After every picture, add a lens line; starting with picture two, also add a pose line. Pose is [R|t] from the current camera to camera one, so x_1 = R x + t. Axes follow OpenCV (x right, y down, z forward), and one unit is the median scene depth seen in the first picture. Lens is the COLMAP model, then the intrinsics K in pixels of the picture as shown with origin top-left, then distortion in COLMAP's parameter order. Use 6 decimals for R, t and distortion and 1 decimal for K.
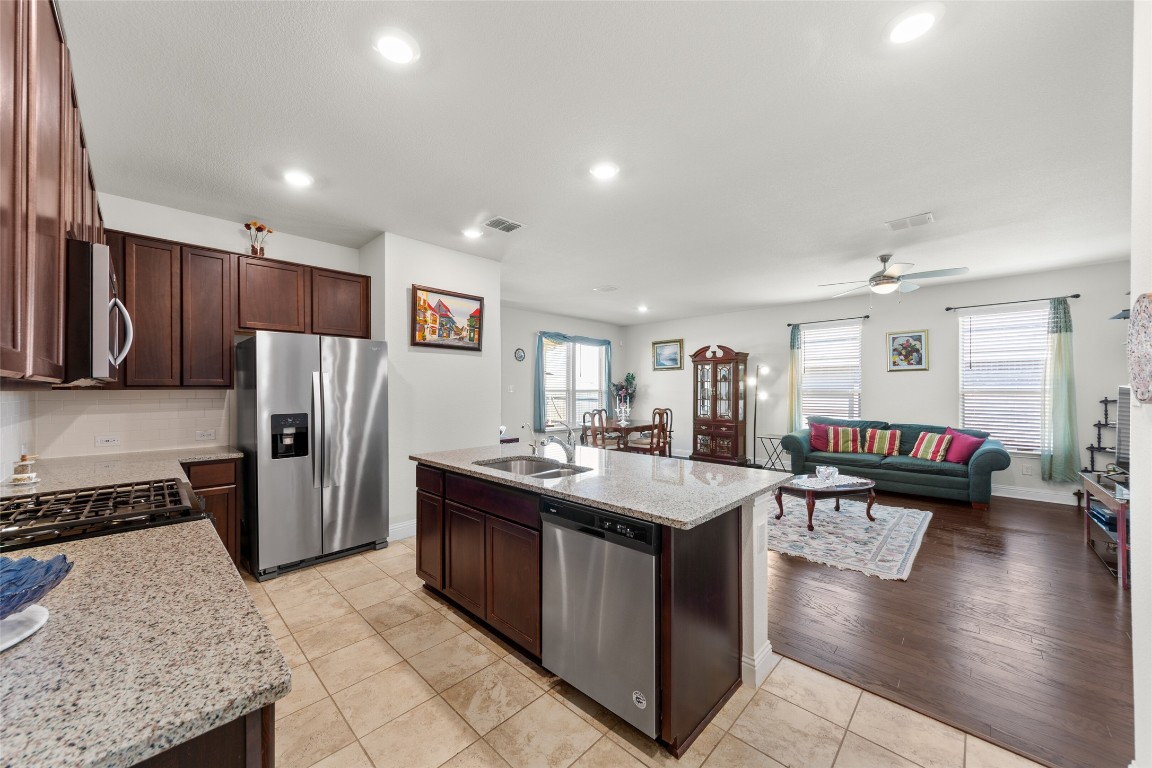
lens RADIAL K [[420.7, 0, 576.2], [0, 420.7, 389.2], [0, 0, 1]] dist [-0.000652, -0.000263]
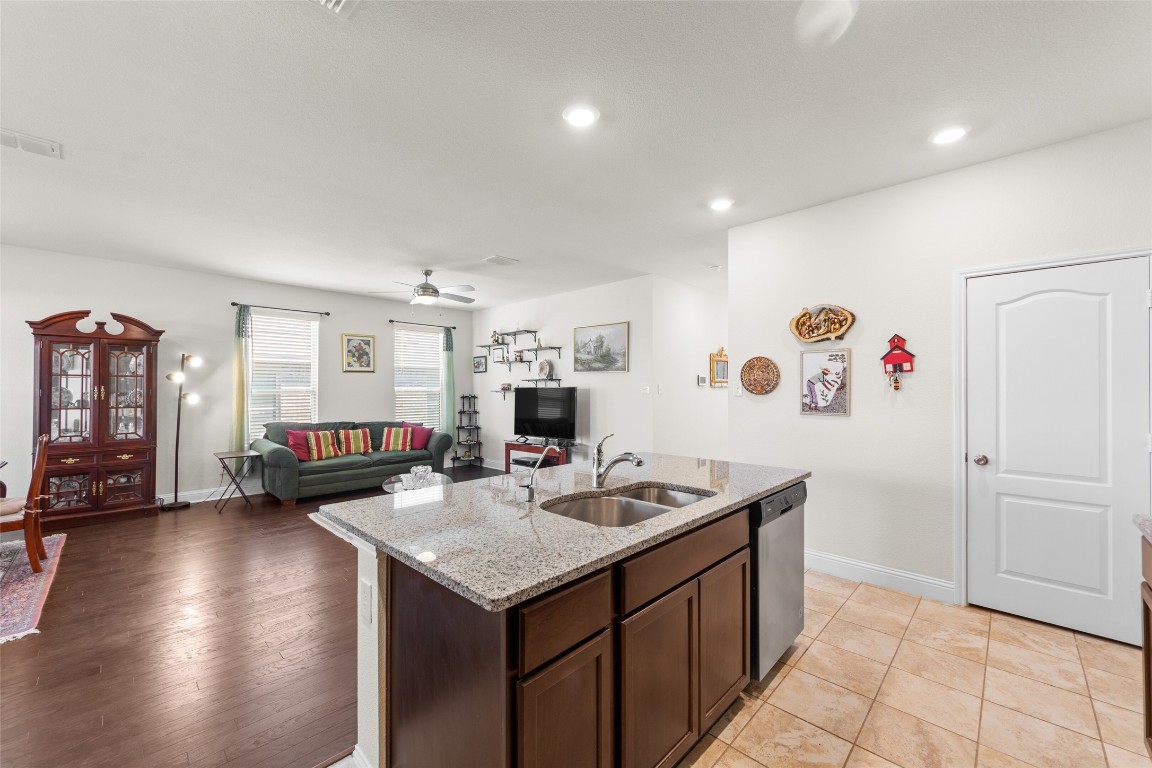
lens RADIAL K [[453.2, 0, 575.9], [0, 453.2, 386.9], [0, 0, 1]] dist [0.000990, -0.000239]
pose [[-0.000897, 0.006130, 0.999981, -0.421076], [-0.000240, 0.999981, -0.006130, 0.000391], [-1.000000, -0.000246, -0.000896, 0.539927]]
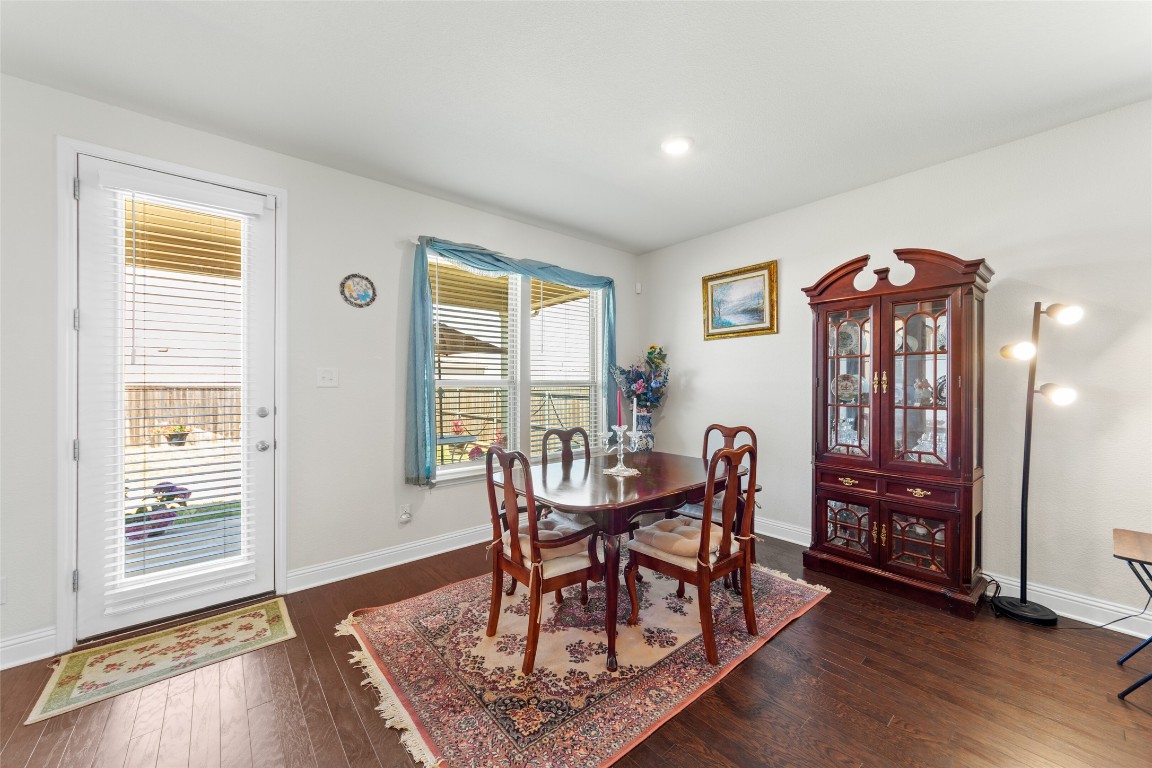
lens RADIAL K [[428.8, 0, 578.4], [0, 428.8, 384.3], [0, 0, 1]] dist [-0.000428, 0.000035]
pose [[0.995067, -0.000947, -0.099202, 0.162272], [0.000898, 0.999999, -0.000541, 0.009522], [0.099203, 0.000449, 0.995067, 0.918841]]
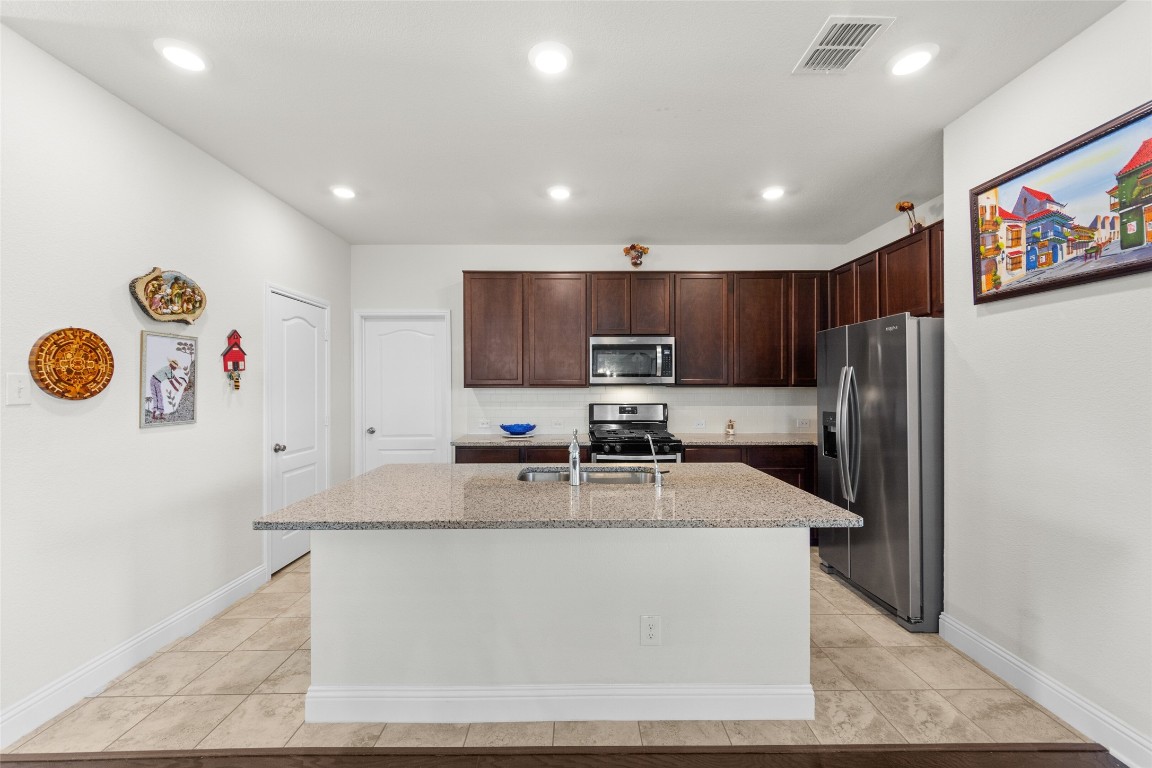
lens RADIAL K [[453.2, 0, 575.9], [0, 453.2, 386.9], [0, 0, 1]] dist [0.000990, -0.000239]
pose [[-0.713570, 0.002543, -0.700579, 0.288523], [0.003326, 0.999994, 0.000243, -0.001446], [0.700576, -0.002157, -0.713574, 0.820033]]
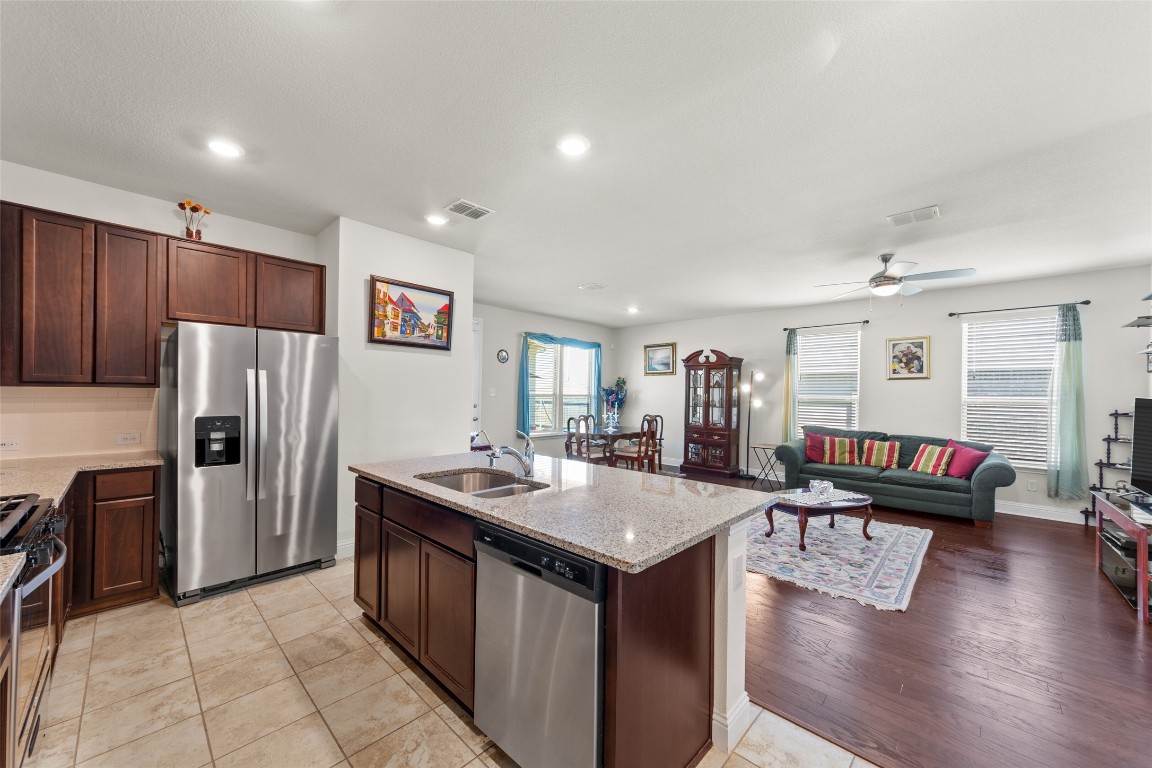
lens RADIAL K [[425.5, 0, 580.0], [0, 425.5, 393.3], [0, 0, 1]] dist [-0.001156, -0.000034]
pose [[0.999802, 0.014725, 0.013394, 0.041490], [-0.014715, 0.999891, -0.000850, -0.000138], [-0.013405, 0.000653, 0.999910, 0.058714]]
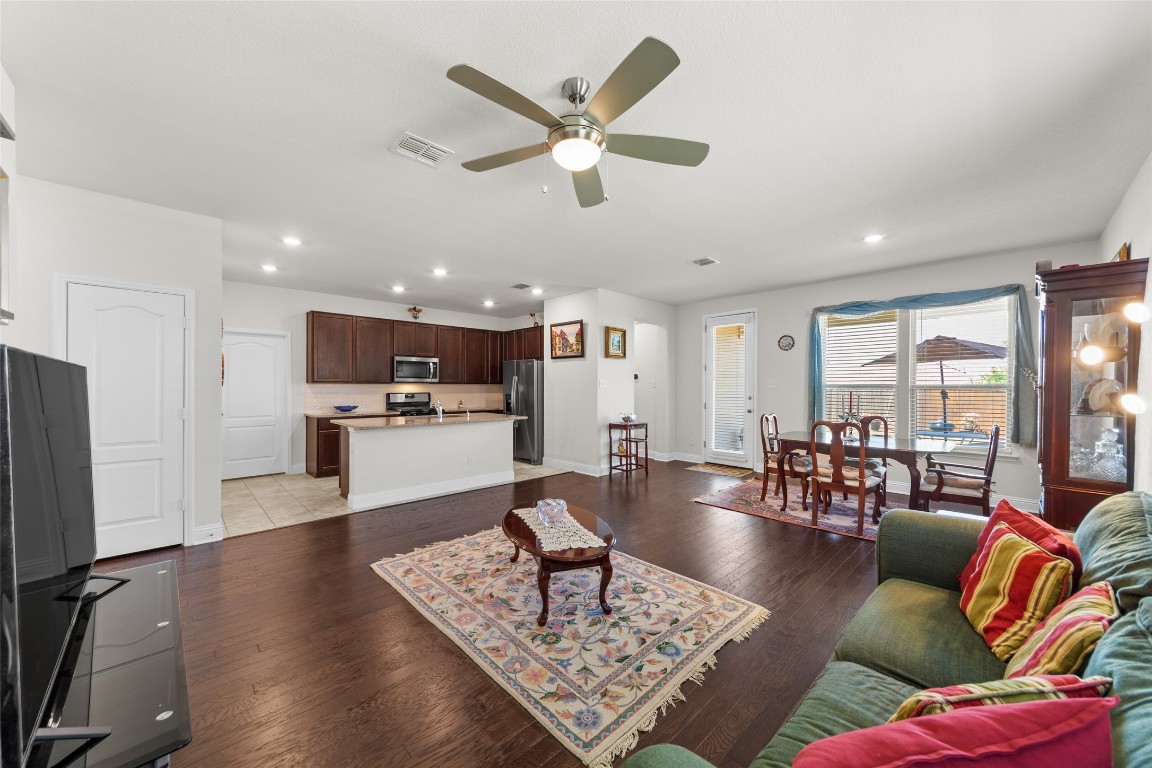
lens RADIAL K [[419.7, 0, 577.1], [0, 419.7, 385.6], [0, 0, 1]] dist [0.002061, -0.000022]
pose [[-0.036476, -0.000771, -0.999334, 1.061147], [-0.000989, 0.999999, -0.000736, 0.006547], [0.999334, 0.000961, -0.036476, 0.911042]]
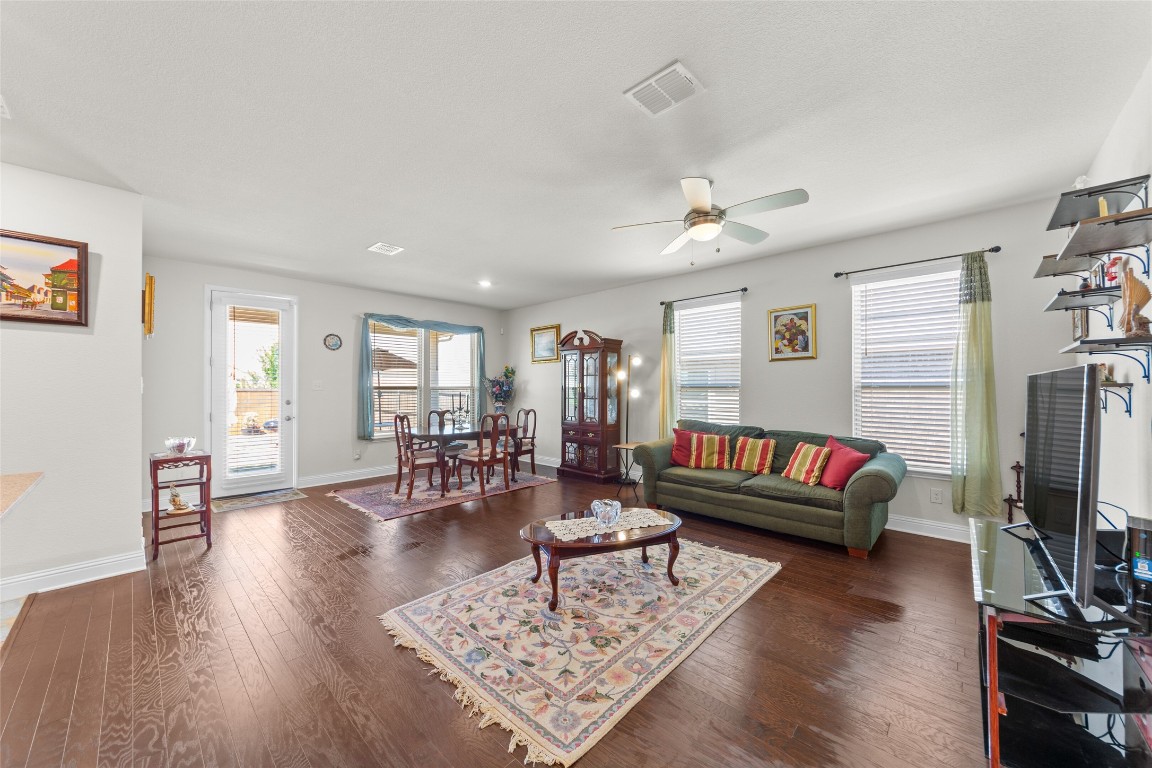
lens RADIAL K [[419.7, 0, 577.1], [0, 419.7, 385.6], [0, 0, 1]] dist [0.002061, -0.000022]
pose [[0.999916, -0.001883, 0.012807, 0.465767], [0.001919, 0.999994, -0.002834, 0.004823], [-0.012802, 0.002858, 0.999914, 0.298677]]
